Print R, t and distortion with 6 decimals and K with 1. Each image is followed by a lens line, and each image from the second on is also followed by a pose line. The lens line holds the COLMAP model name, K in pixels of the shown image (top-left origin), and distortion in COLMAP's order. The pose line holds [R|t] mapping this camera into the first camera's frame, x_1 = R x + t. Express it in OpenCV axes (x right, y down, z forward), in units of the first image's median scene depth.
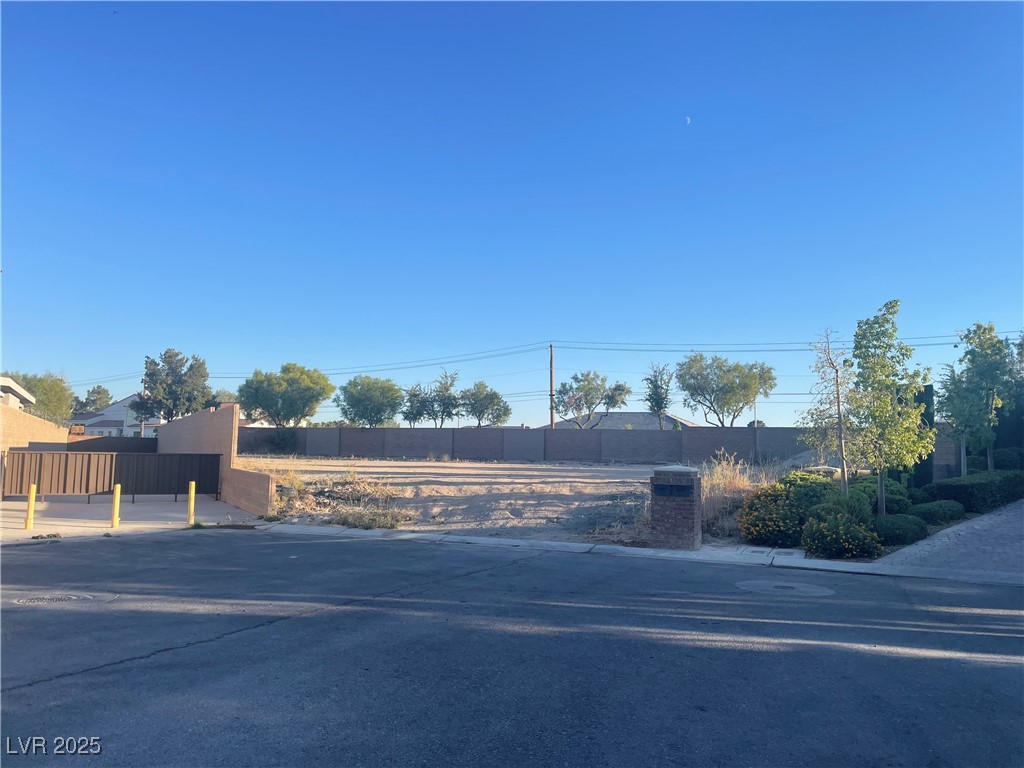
lens RADIAL K [[784.9, 0, 517.6], [0, 784.9, 378.6], [0, 0, 1]] dist [0.121082, -0.187101]
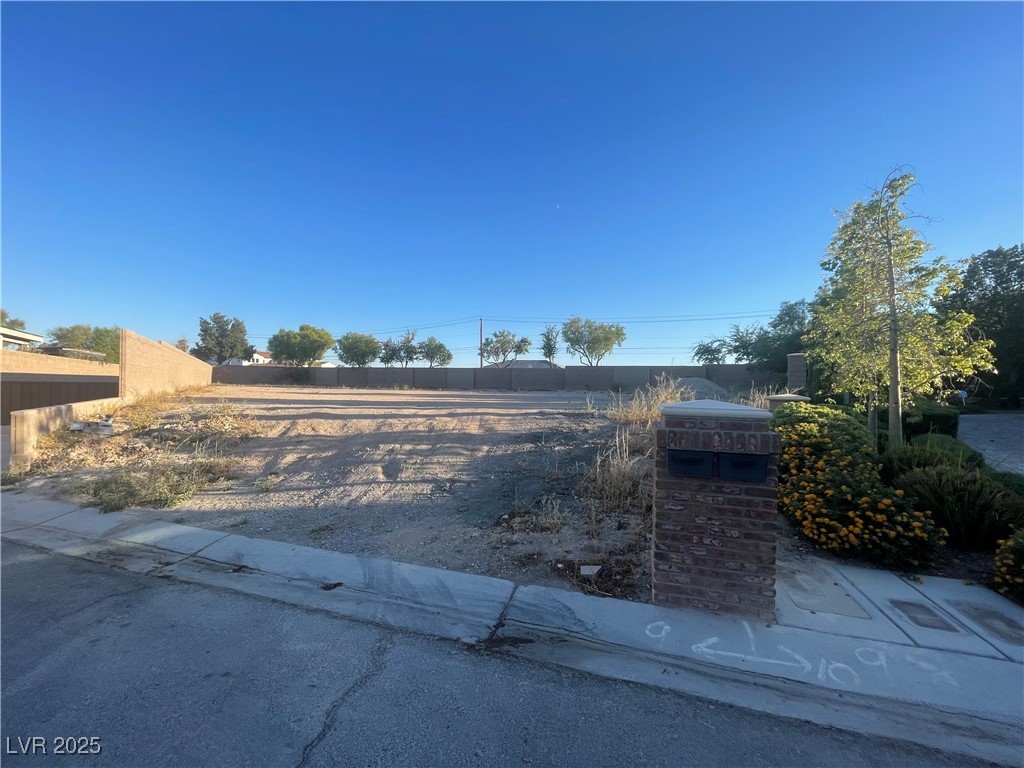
lens RADIAL K [[416.6, 0, 512.0], [0, 416.6, 384.0], [0, 0, 1]] dist [-0.001024, -0.000033]
pose [[0.993944, -0.002351, 0.109867, 0.020522], [-0.007796, 0.995743, 0.091838, 0.023215], [-0.109615, -0.092138, 0.989694, 0.224365]]
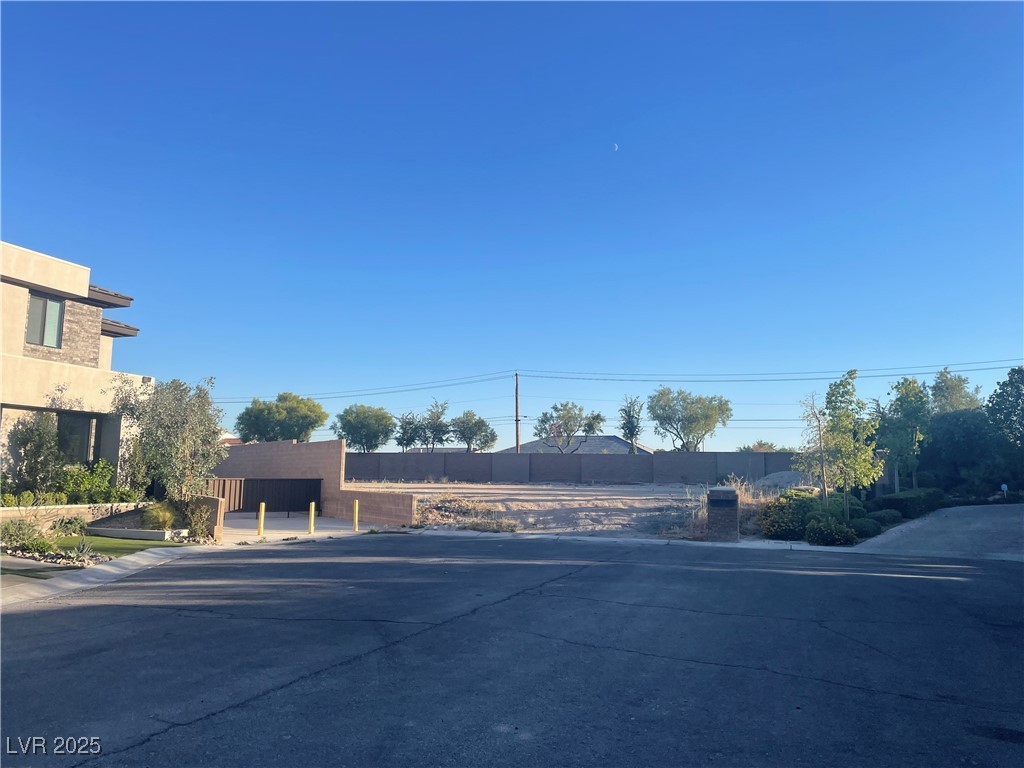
lens RADIAL K [[784.9, 0, 517.6], [0, 784.9, 378.6], [0, 0, 1]] dist [0.121082, -0.187101]
pose [[0.996186, 0.004684, 0.087124, -0.090381], [-0.002471, 0.999672, -0.025490, -0.015638], [-0.087215, 0.025177, 0.995871, -0.132534]]
